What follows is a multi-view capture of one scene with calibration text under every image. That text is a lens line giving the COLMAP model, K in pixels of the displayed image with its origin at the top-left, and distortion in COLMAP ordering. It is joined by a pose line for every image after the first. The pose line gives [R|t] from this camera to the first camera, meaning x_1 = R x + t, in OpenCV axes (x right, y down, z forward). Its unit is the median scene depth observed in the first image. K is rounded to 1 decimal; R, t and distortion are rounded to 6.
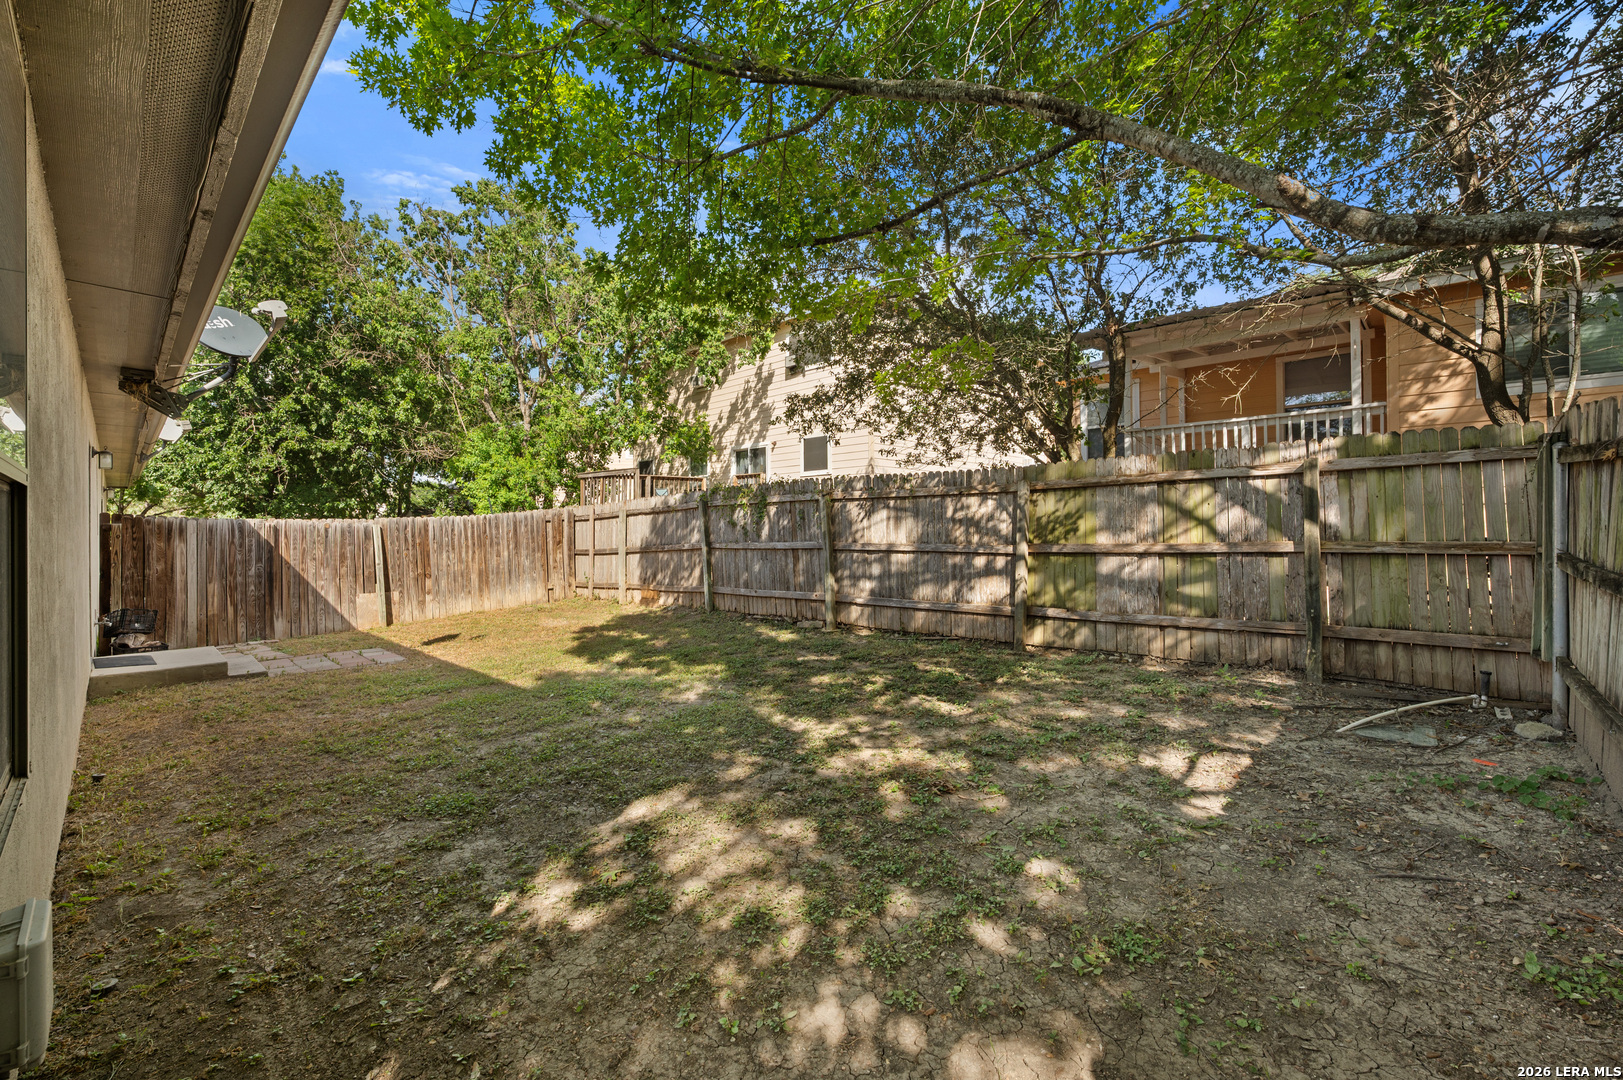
lens RADIAL K [[646.6, 0, 817.9], [0, 646.6, 527.2], [0, 0, 1]] dist [0.001422, -0.000185]
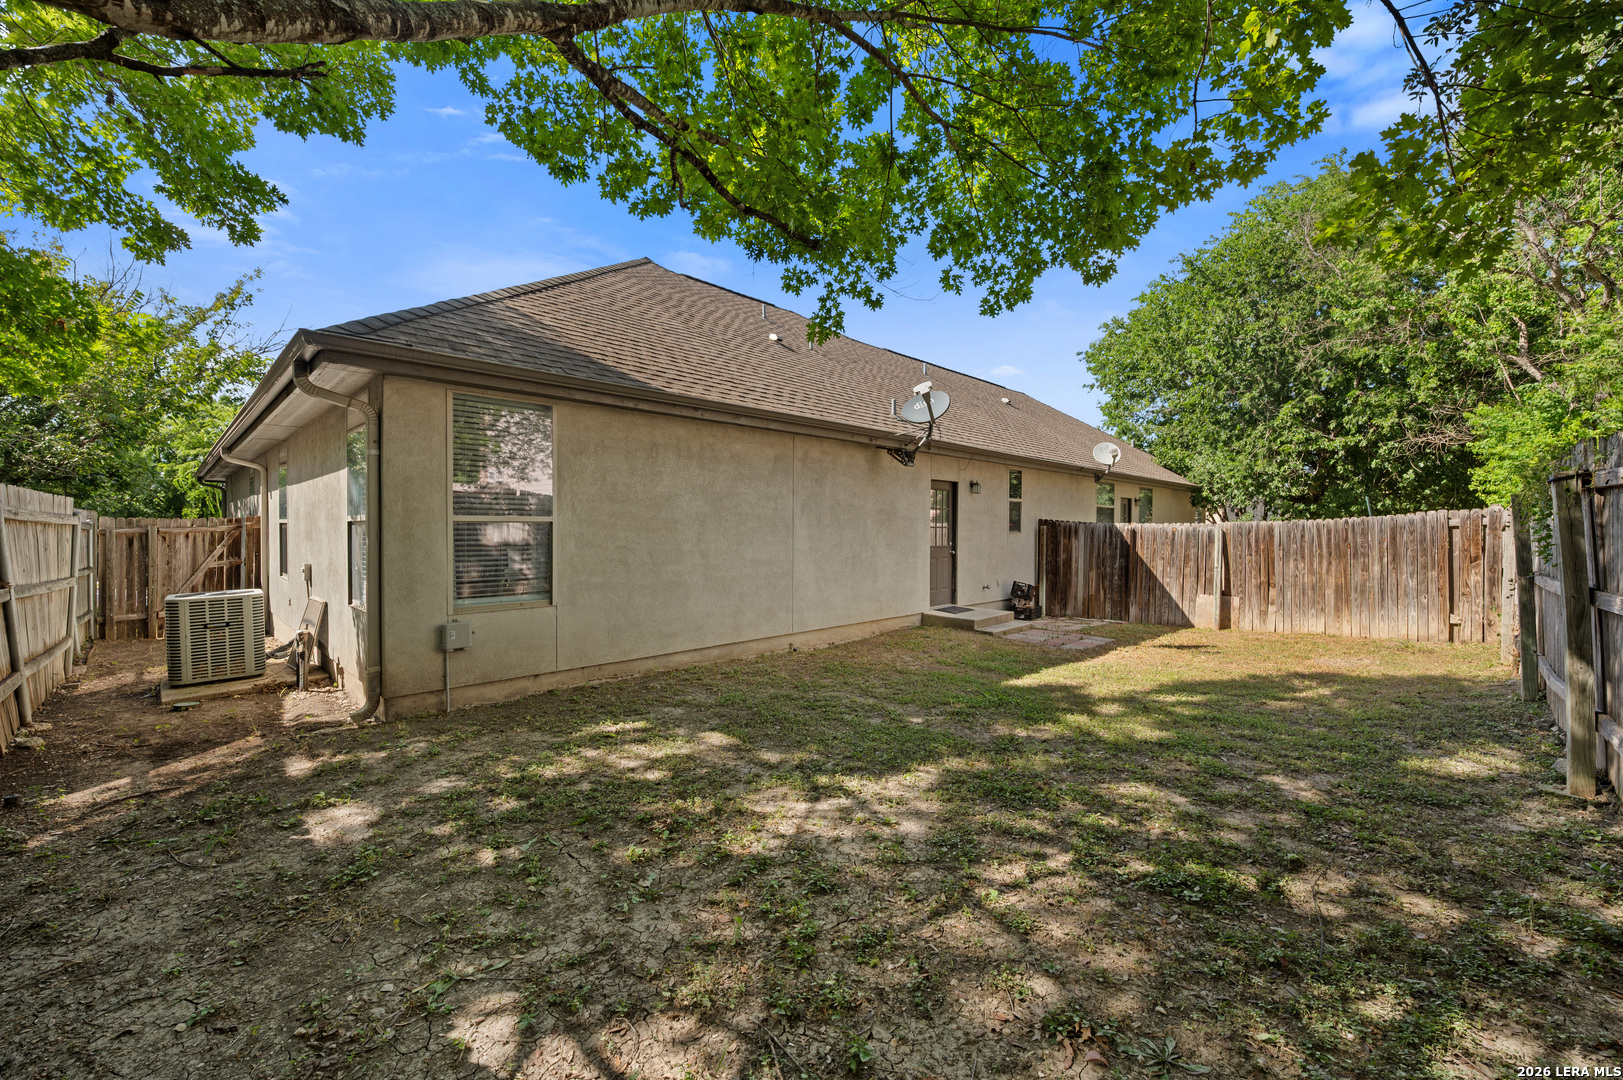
lens RADIAL K [[646.6, 0, 817.9], [0, 646.6, 527.2], [0, 0, 1]] dist [0.001422, -0.000185]
pose [[-0.025826, 0.012247, -0.999591, 0.828540], [-0.009360, 0.999878, 0.012492, -0.030937], [0.999623, 0.009678, -0.025708, 0.924345]]
